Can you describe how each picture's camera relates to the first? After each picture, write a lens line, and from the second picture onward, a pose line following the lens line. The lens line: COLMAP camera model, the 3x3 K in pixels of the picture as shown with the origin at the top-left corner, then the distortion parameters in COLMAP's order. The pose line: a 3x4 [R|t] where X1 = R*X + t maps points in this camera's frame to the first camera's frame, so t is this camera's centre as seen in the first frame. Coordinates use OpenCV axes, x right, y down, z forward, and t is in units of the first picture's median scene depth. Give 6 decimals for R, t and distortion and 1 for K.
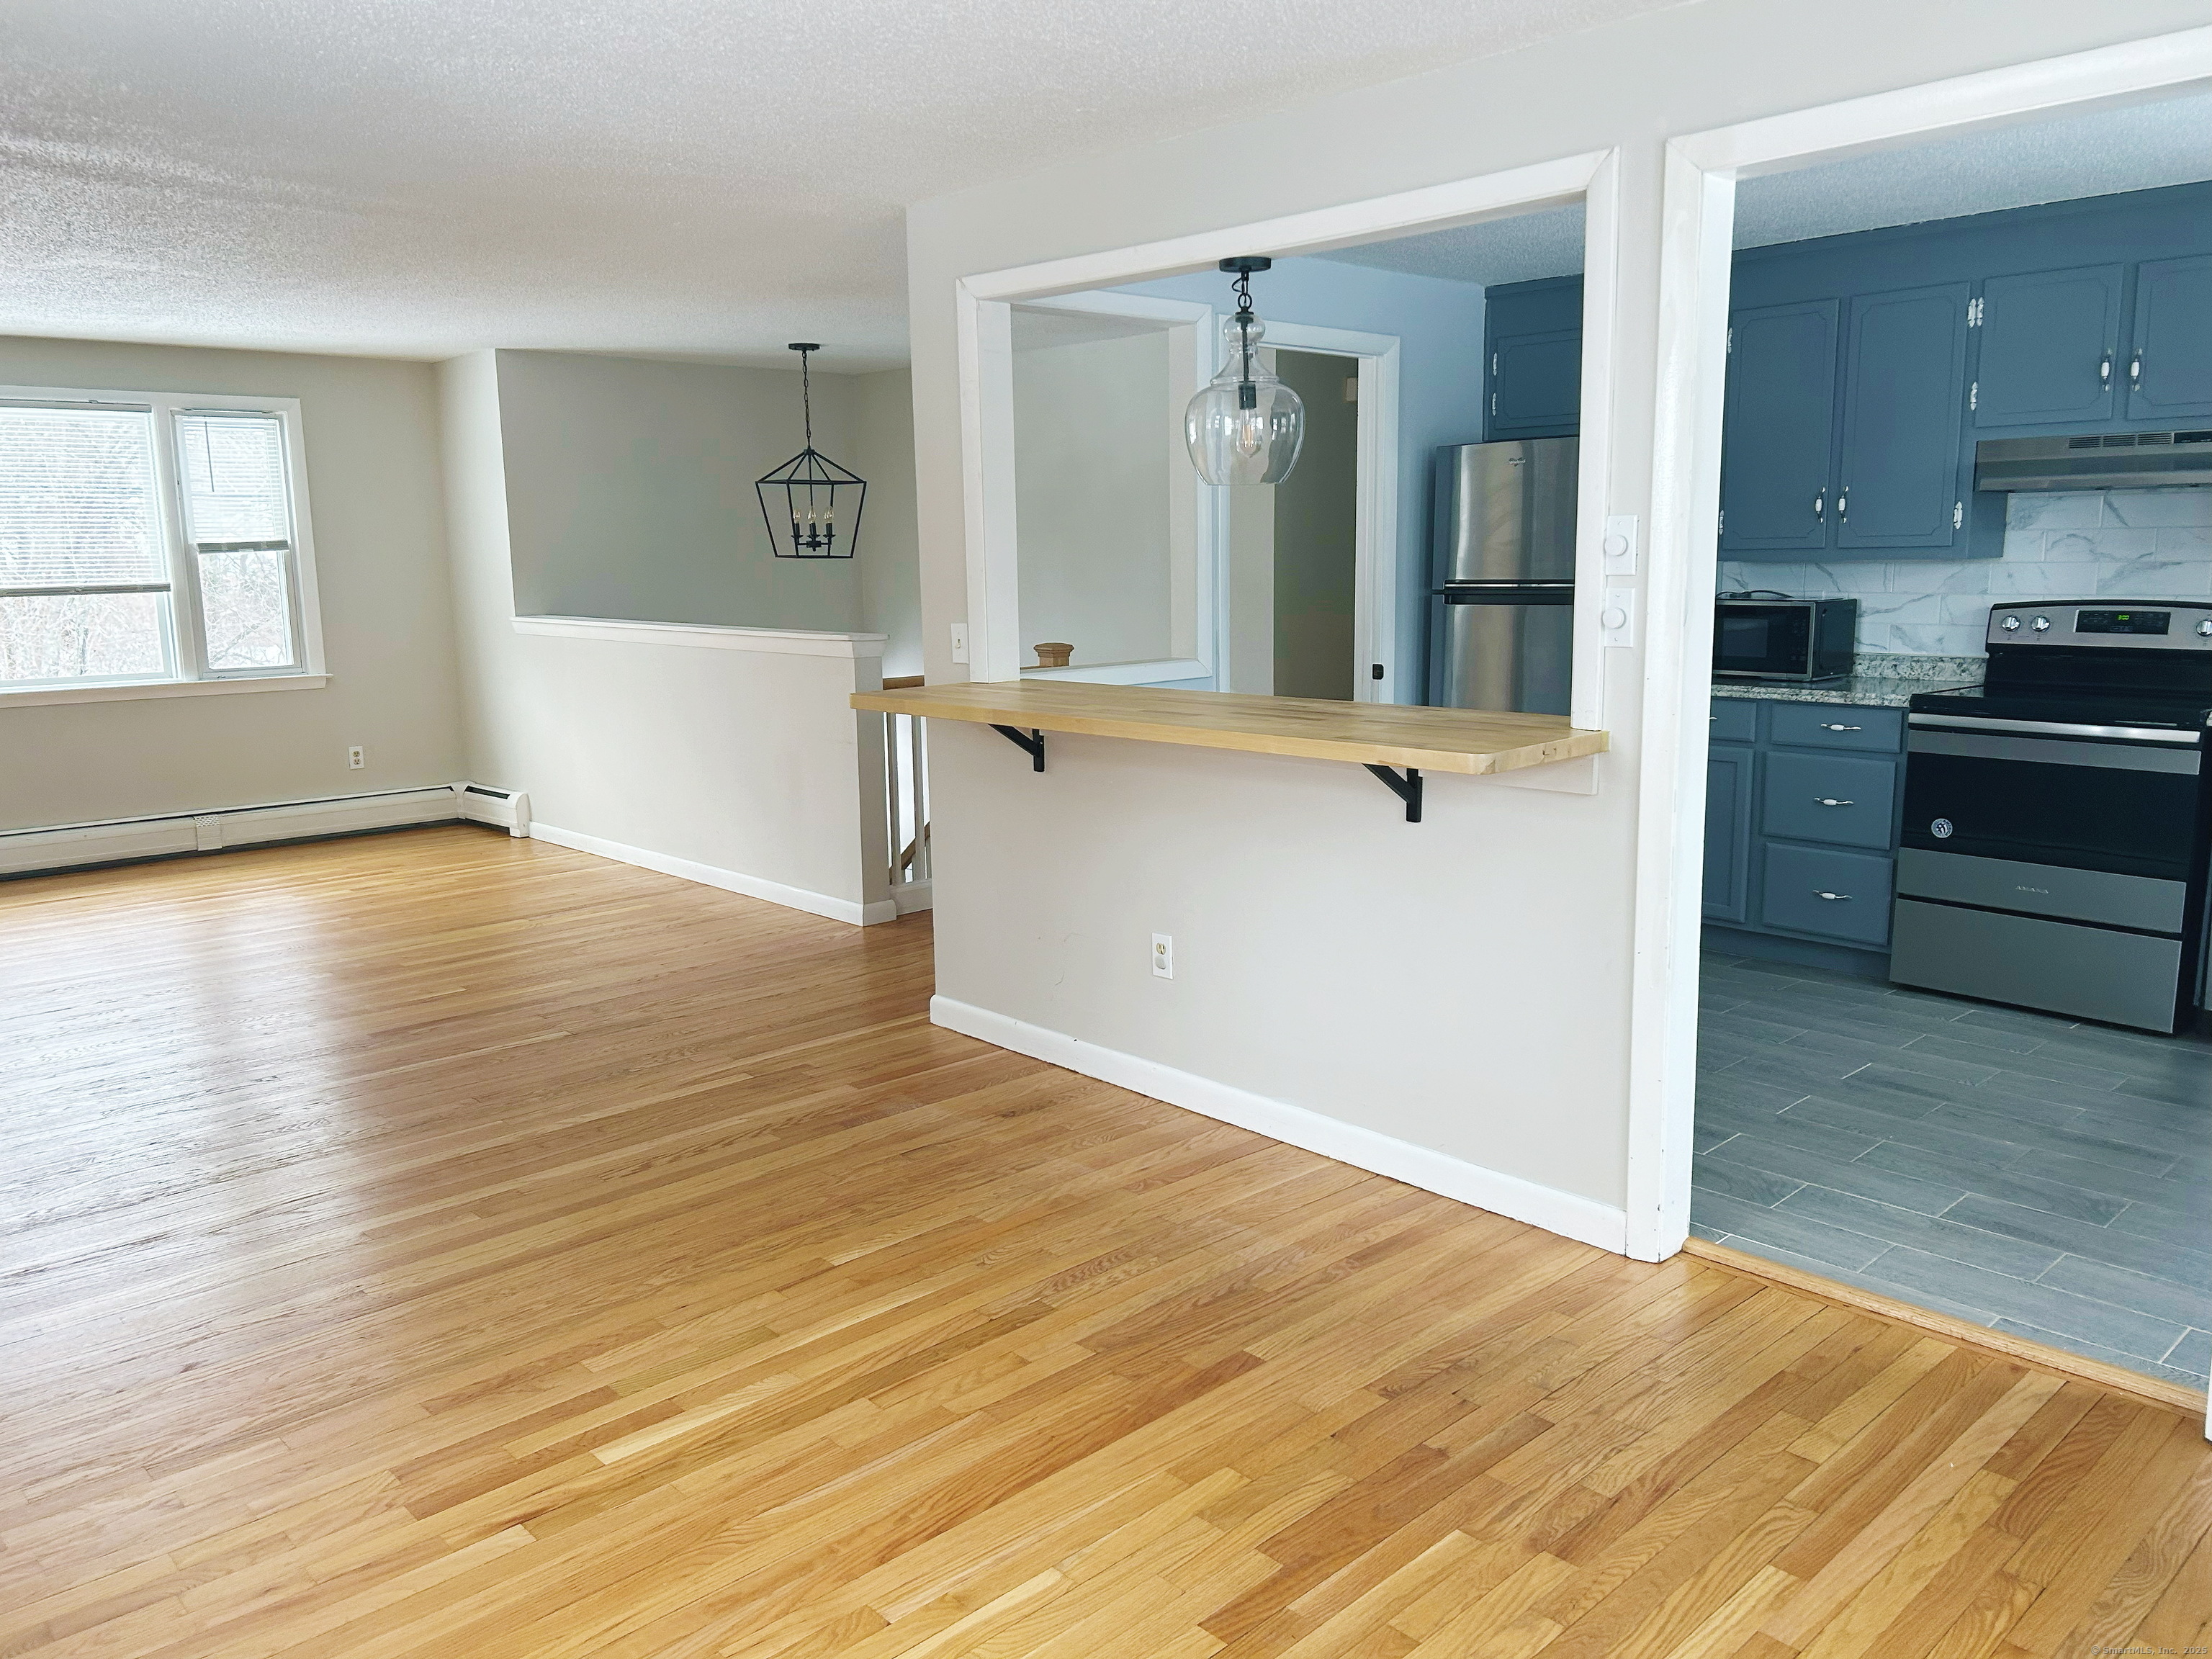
lens RADIAL K [[1664.4, 0, 1107.1], [0, 1664.4, 814.6], [0, 0, 1]] dist [0.069580, -0.079785]
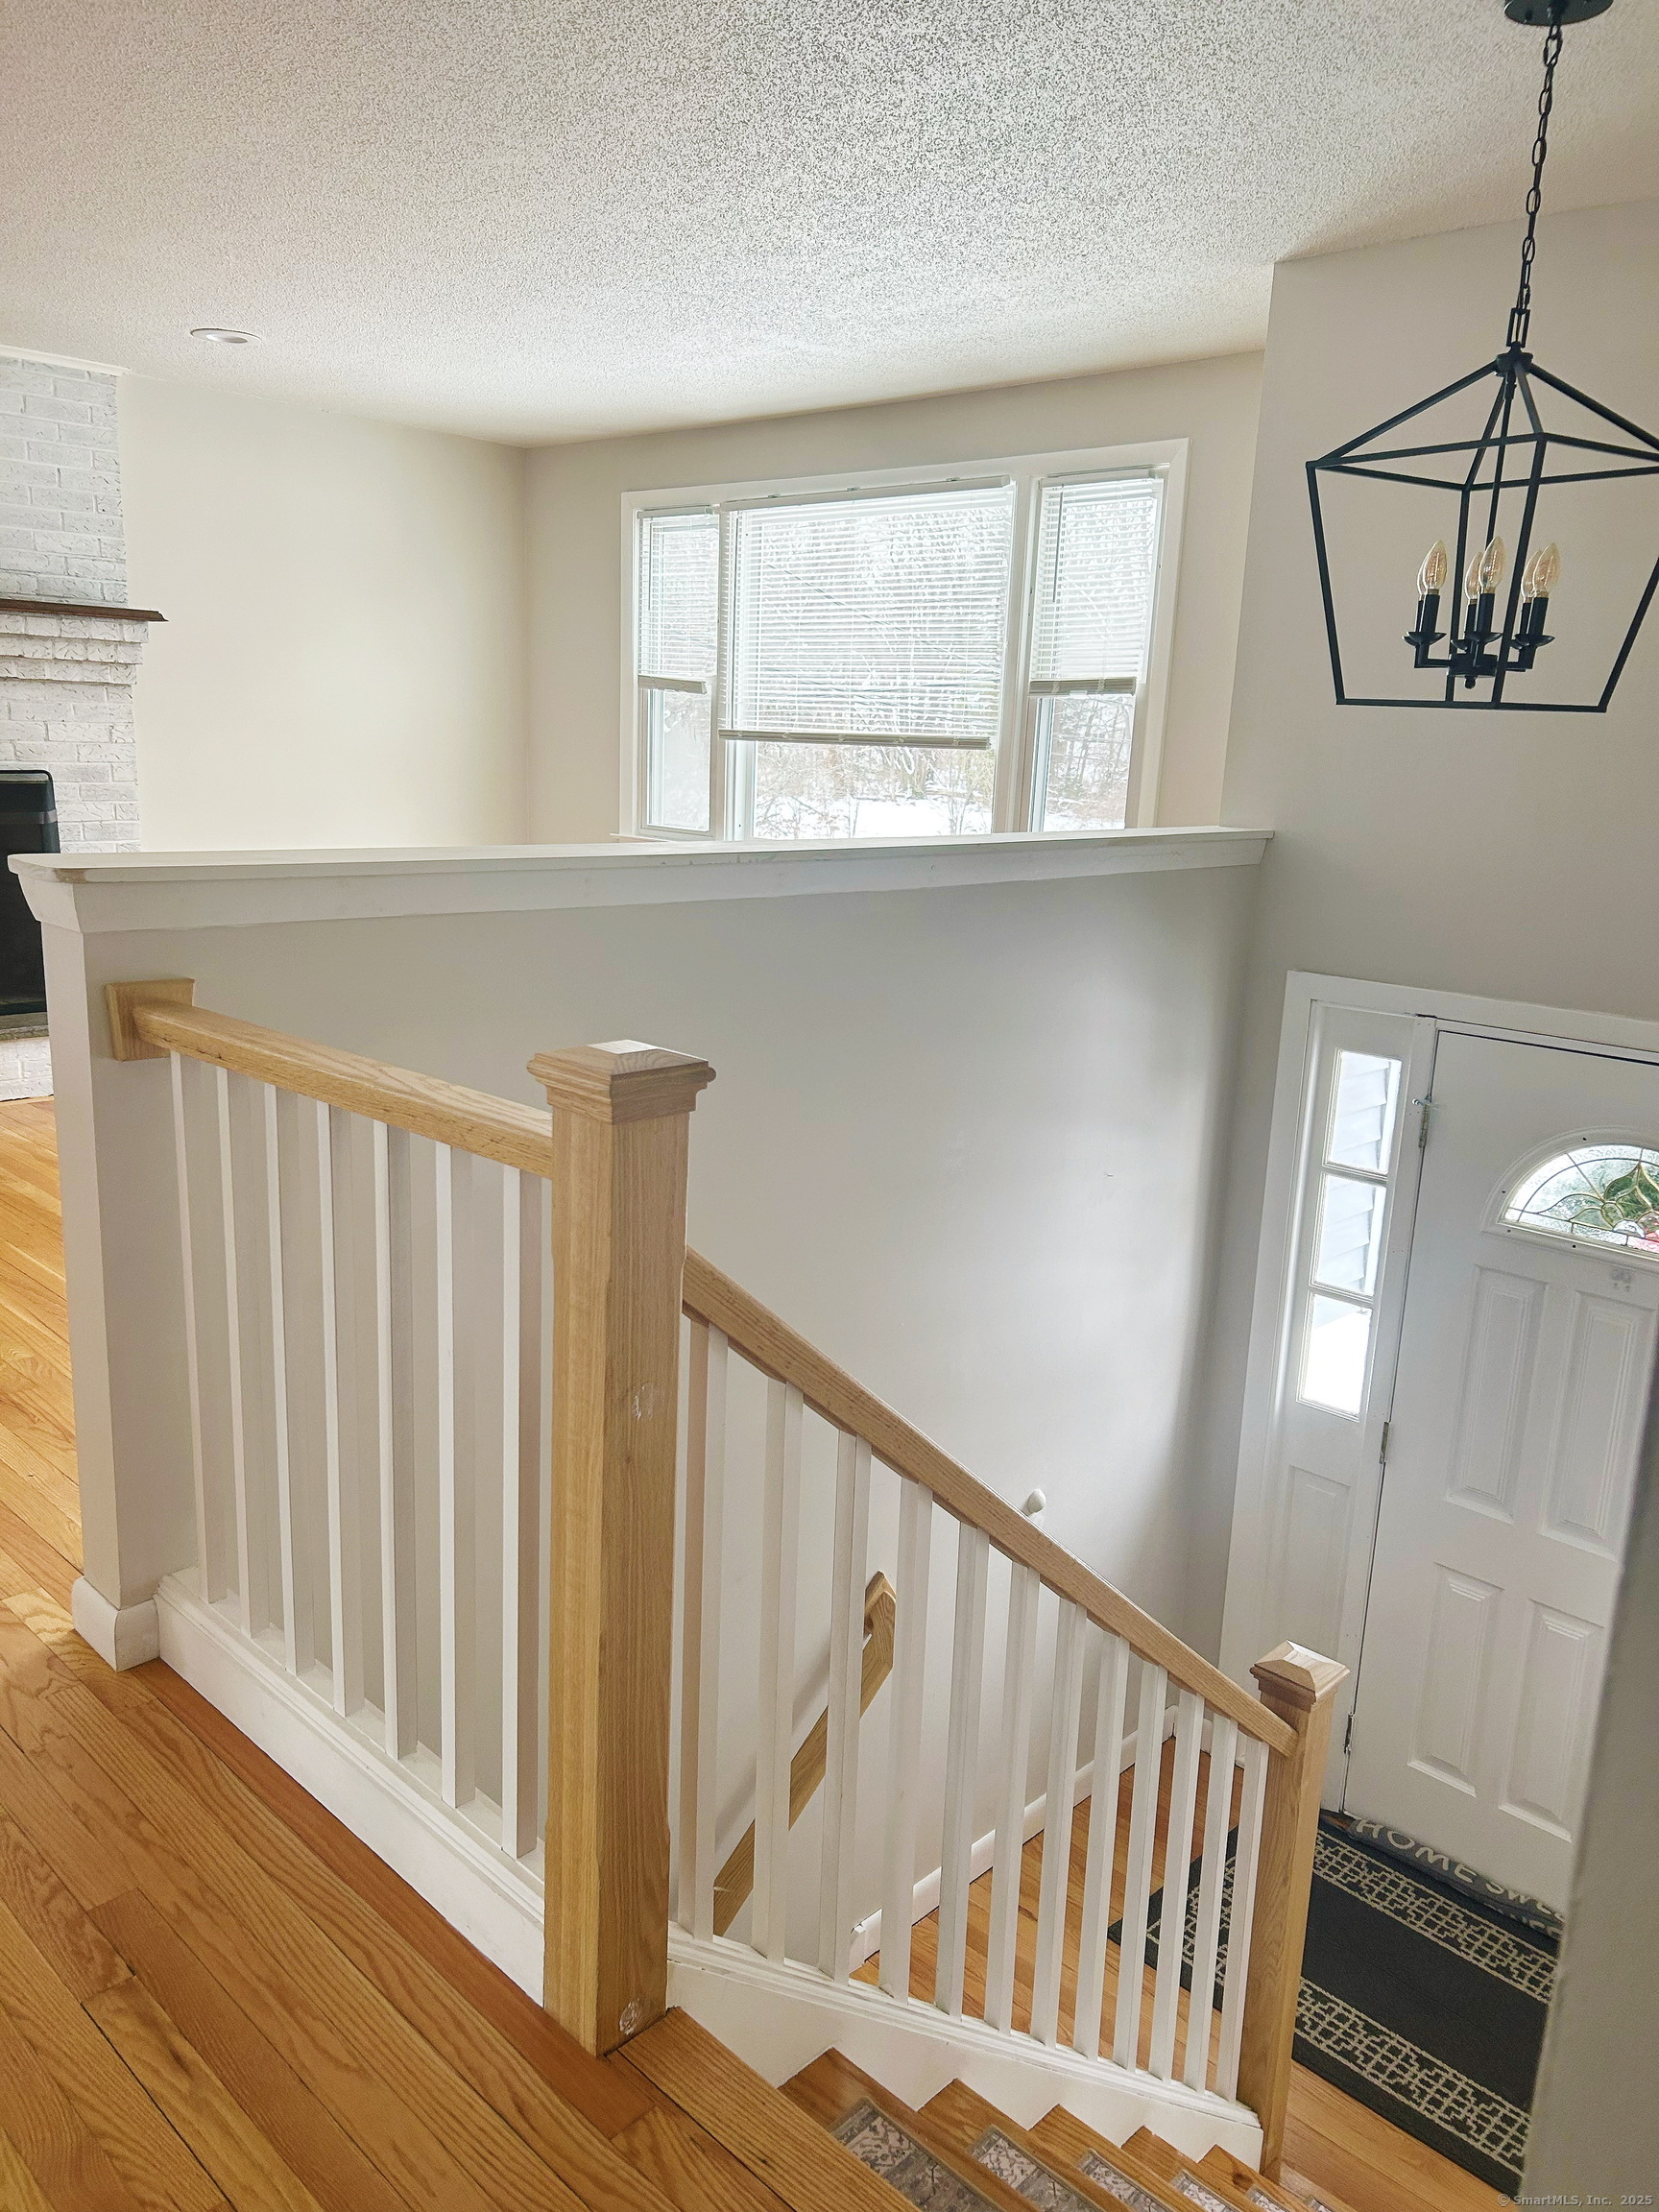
lens RADIAL K [[1664.4, 0, 829.0], [0, 1664.4, 1103.5], [0, 0, 1]] dist [0.069580, -0.079785]
pose [[0.021272, 0.235987, -0.971523, 0.161323], [-0.197973, 0.953495, 0.227273, -0.136978], [0.979977, 0.187501, 0.067002, 0.917928]]
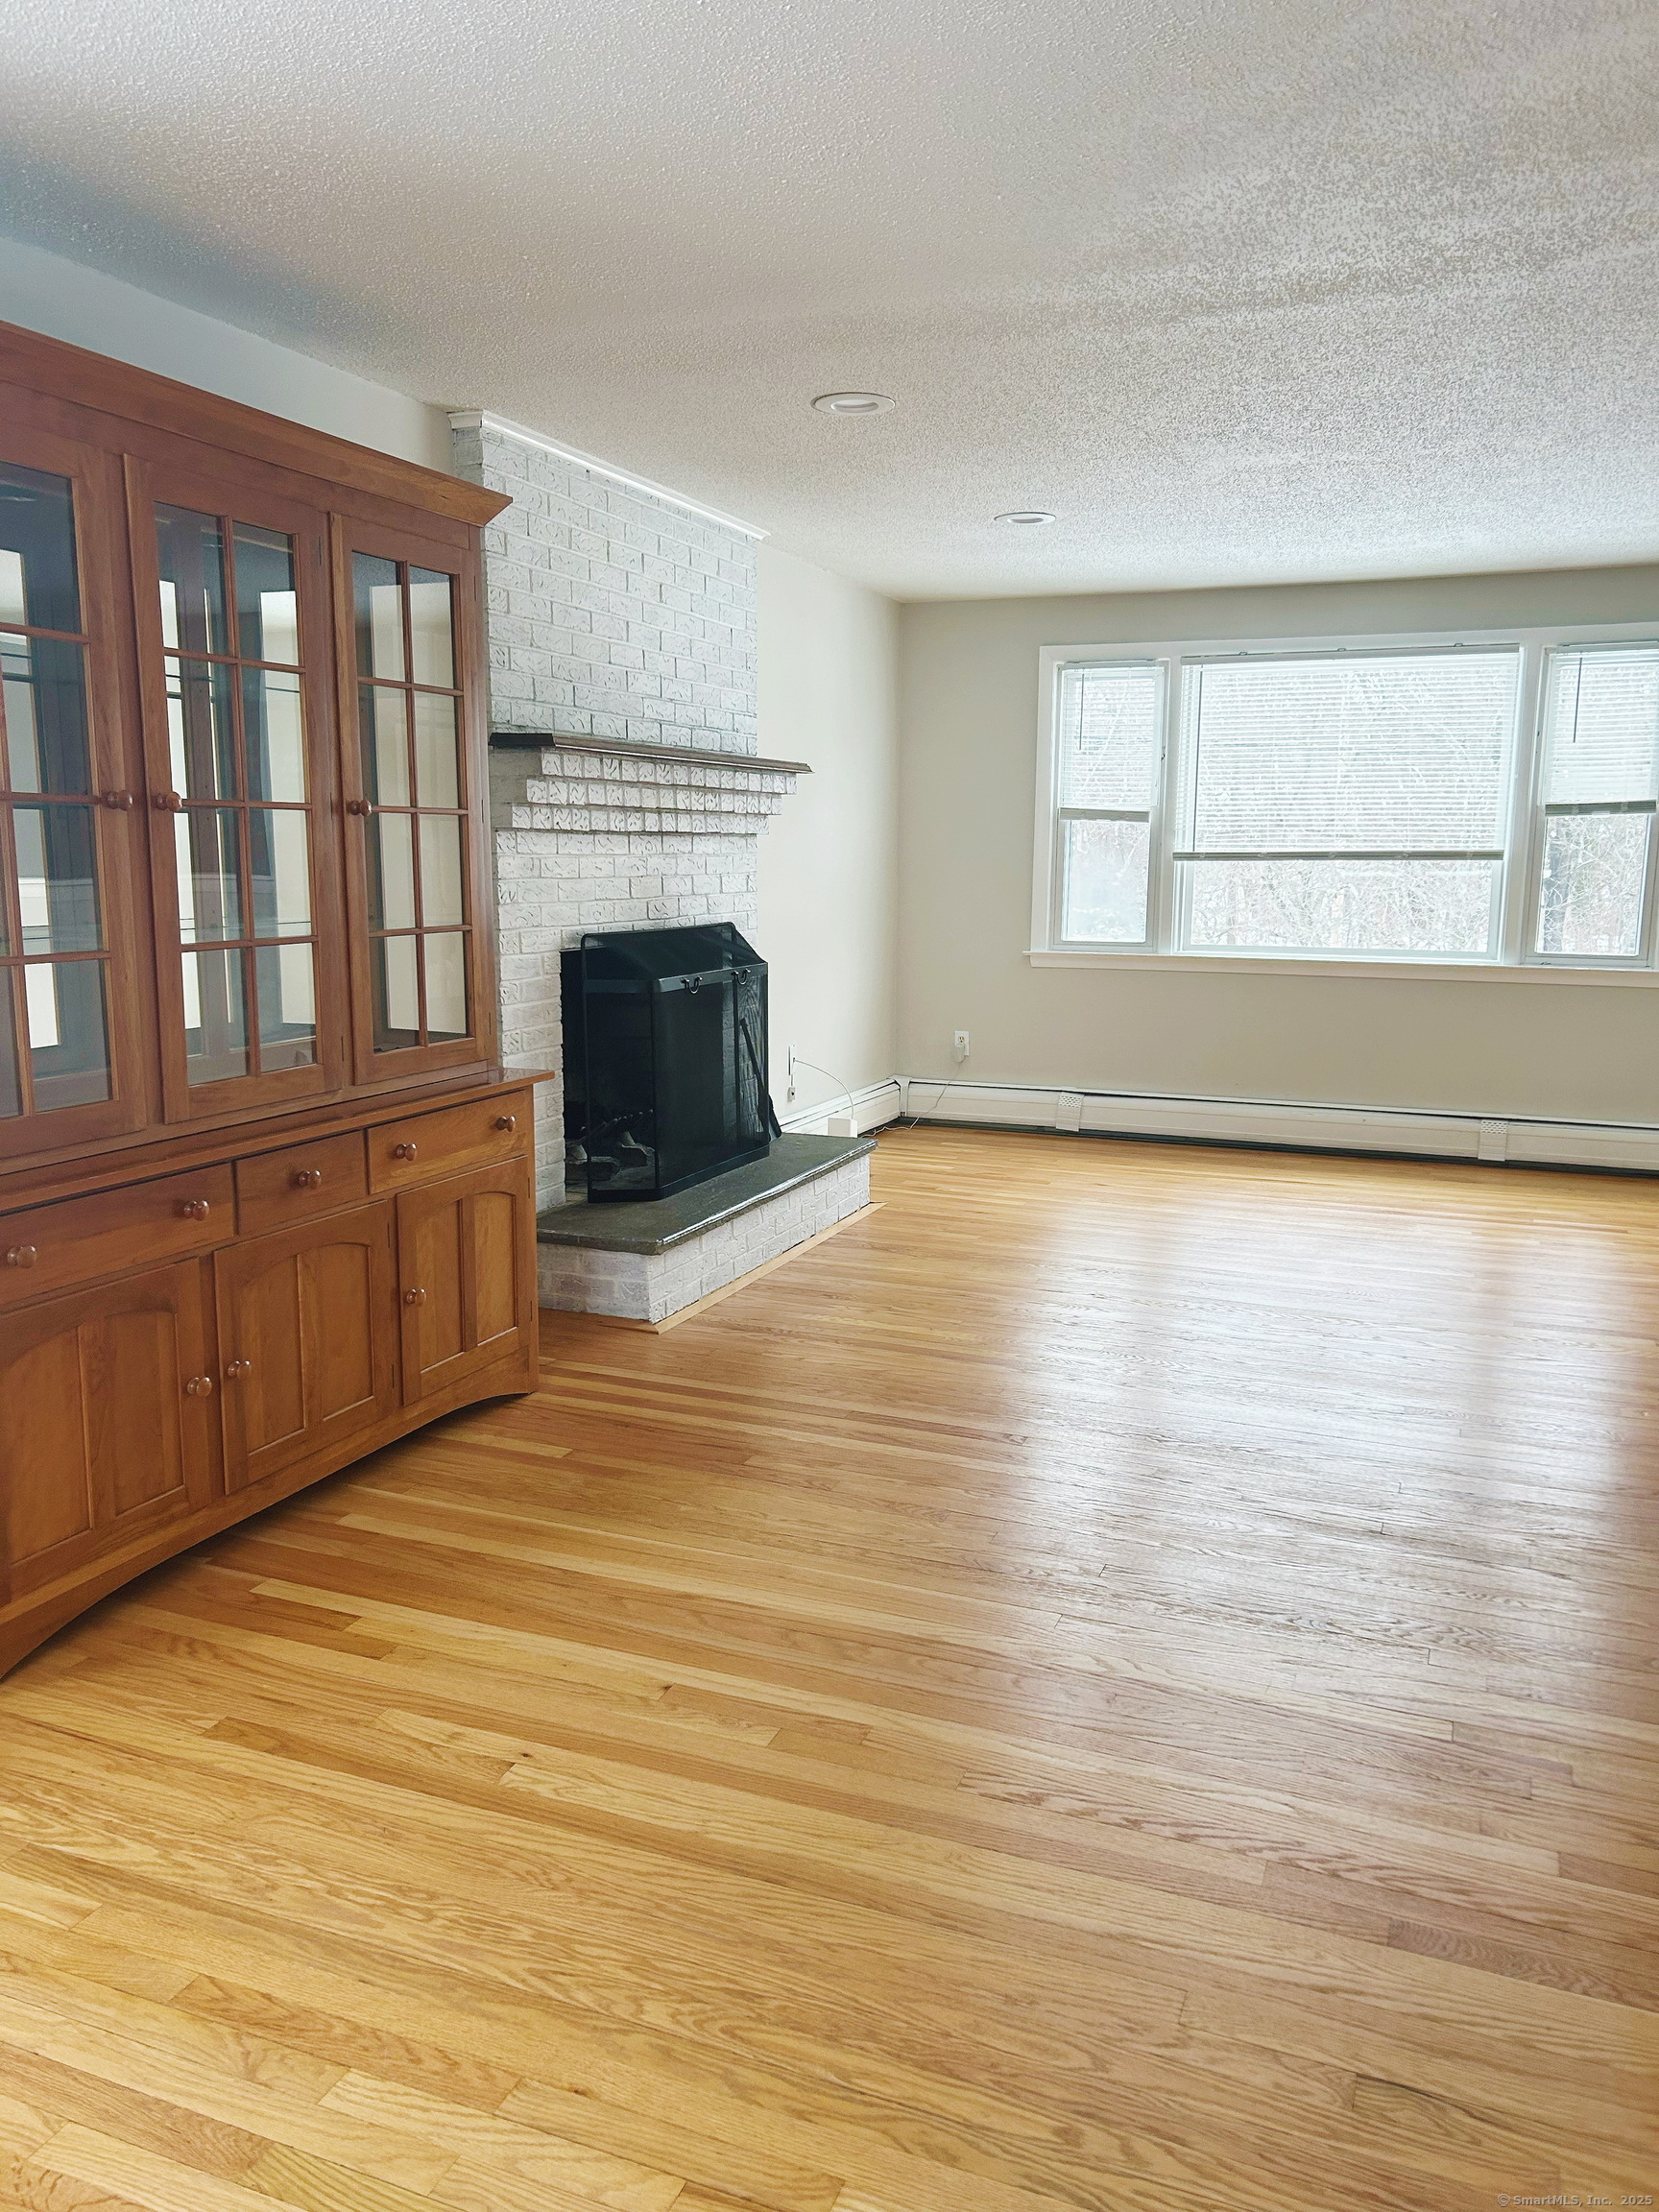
lens RADIAL K [[1664.4, 0, 835.7], [0, 1664.4, 1100.4], [0, 0, 1]] dist [0.069580, -0.079785]
pose [[0.413931, 0.153528, -0.897268, 0.096686], [-0.157366, 0.982904, 0.095584, -0.039508], [0.896603, 0.101635, 0.431014, 0.334497]]
